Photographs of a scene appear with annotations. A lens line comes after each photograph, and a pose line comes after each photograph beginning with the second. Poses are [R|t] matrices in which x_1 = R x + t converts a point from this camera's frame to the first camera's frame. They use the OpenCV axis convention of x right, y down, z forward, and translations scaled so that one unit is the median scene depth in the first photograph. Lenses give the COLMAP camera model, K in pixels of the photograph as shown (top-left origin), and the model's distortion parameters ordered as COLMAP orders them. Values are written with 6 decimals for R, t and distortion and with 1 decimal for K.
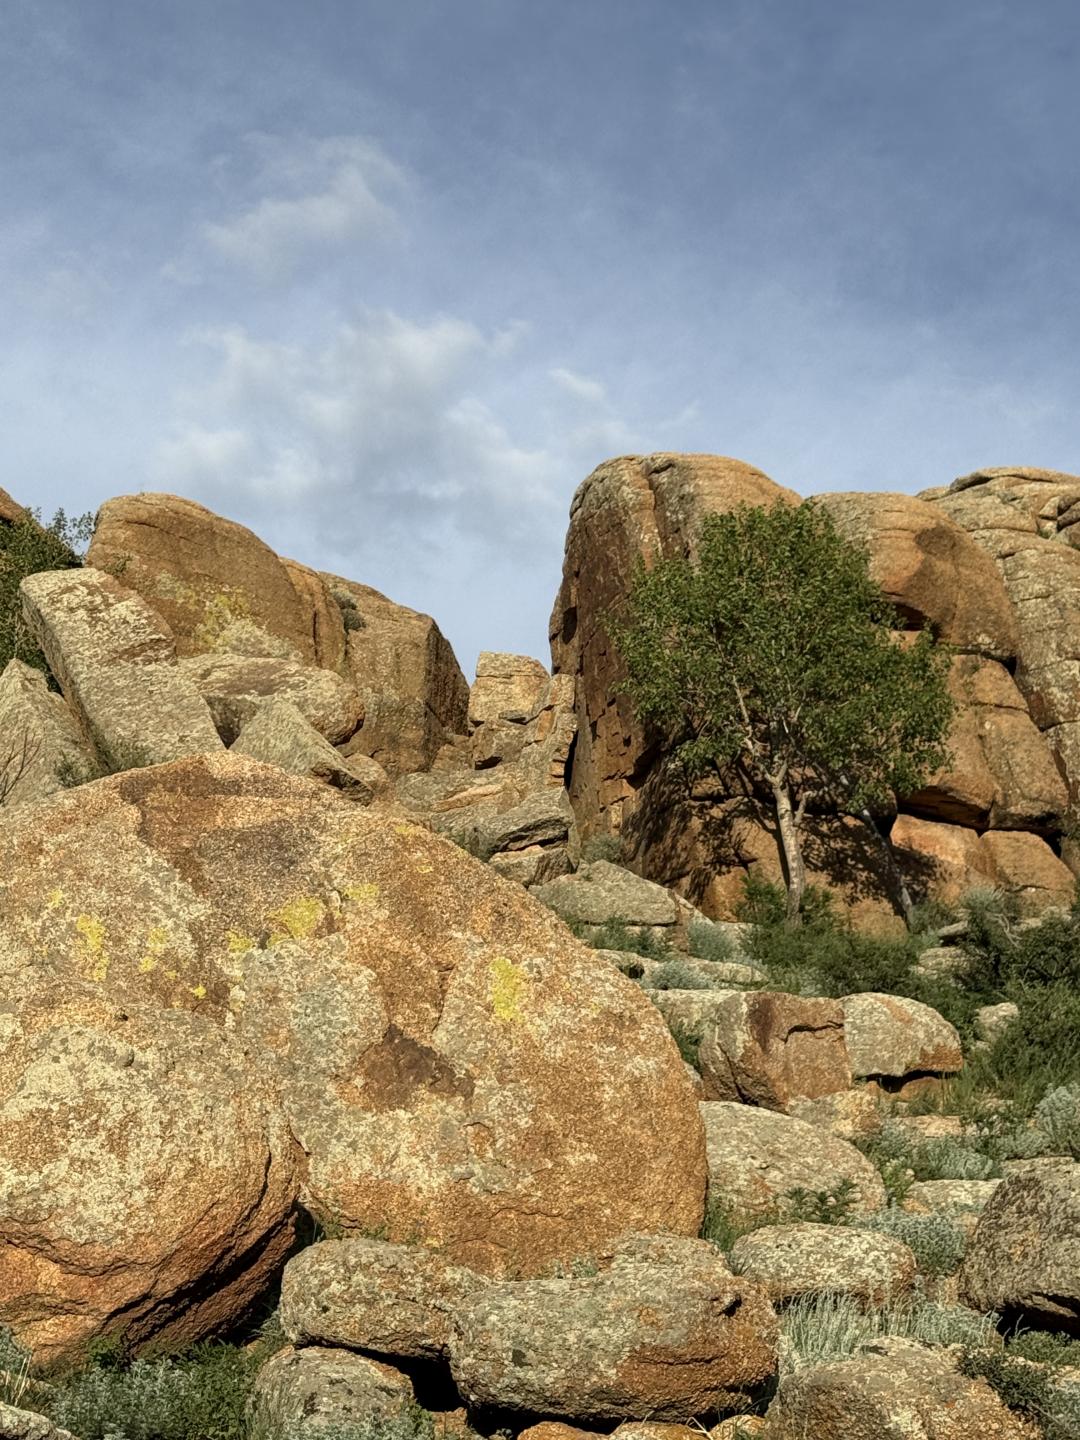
lens RADIAL K [[2822.2, 0, 540.0], [0, 2822.2, 720.0], [0, 0, 1]] dist [0.062881, 0.229816]
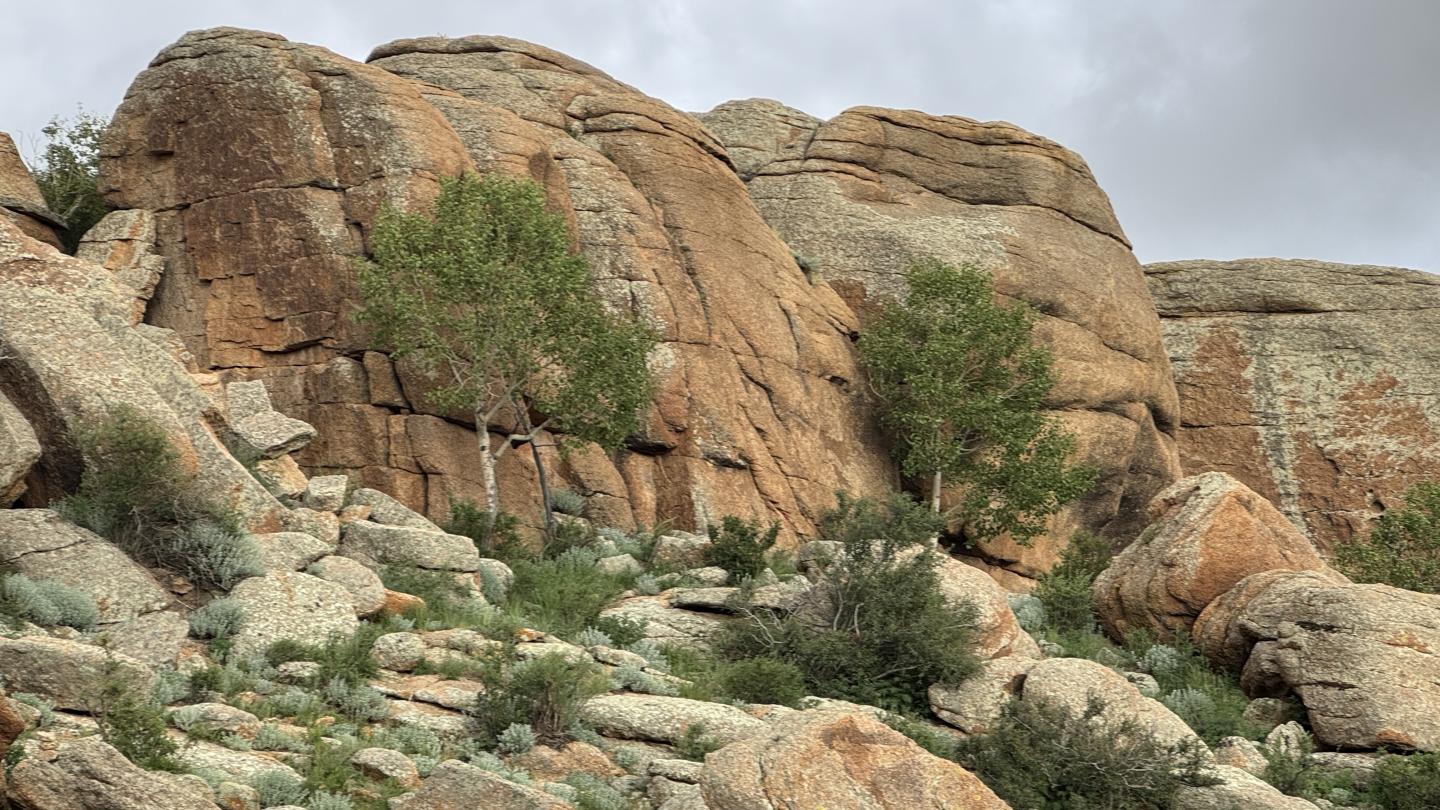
lens RADIAL K [[3908.8, 0, 720.0], [0, 3908.8, 405.0], [0, 0, 1]] dist [-0.041280, 0.360208]
pose [[0.876366, 0.092482, 0.472684, -0.510950], [-0.172346, 0.976625, 0.128455, -0.178643], [-0.449755, -0.194039, 0.871819, -0.391609]]
